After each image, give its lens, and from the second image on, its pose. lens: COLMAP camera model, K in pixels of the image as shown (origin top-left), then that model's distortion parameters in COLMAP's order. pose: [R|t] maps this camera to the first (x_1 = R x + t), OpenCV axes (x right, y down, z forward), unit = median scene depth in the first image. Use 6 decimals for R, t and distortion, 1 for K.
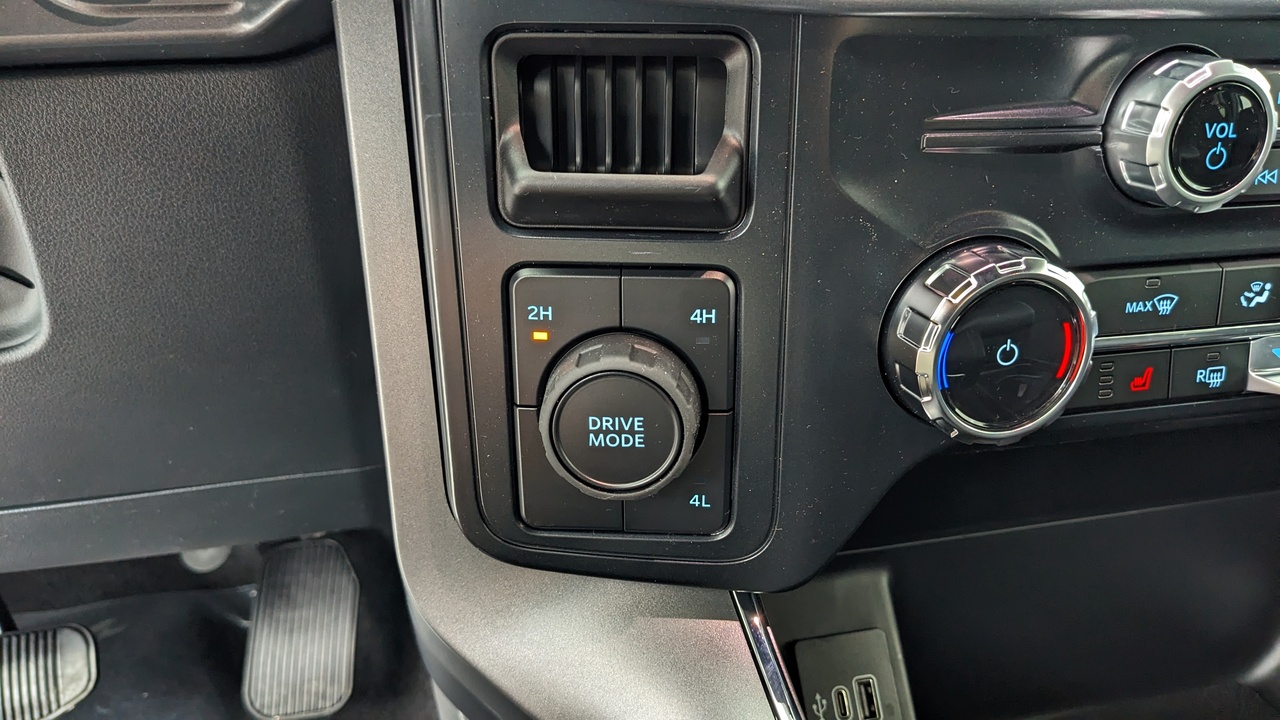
lens RADIAL K [[977.1, 0, 692.9], [0, 977.1, 373.7], [0, 0, 1]] dist [0.001752, -0.001262]
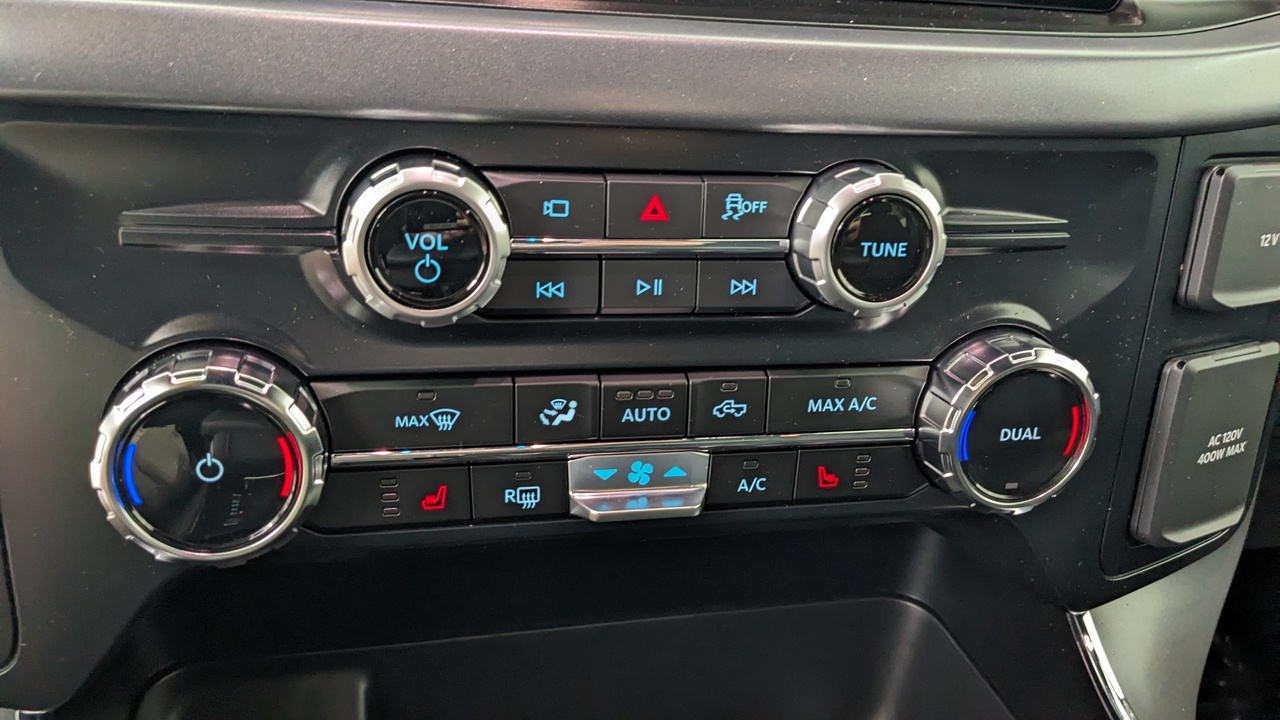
lens RADIAL K [[902.6, 0, 647.1], [0, 902.6, 353.8], [0, 0, 1]] dist [0.020411, -0.005976]
pose [[0.998750, 0.044536, -0.022700, 0.679143], [-0.046169, 0.995929, -0.077416, -0.074133], [0.019160, 0.078367, 0.996740, 0.130471]]
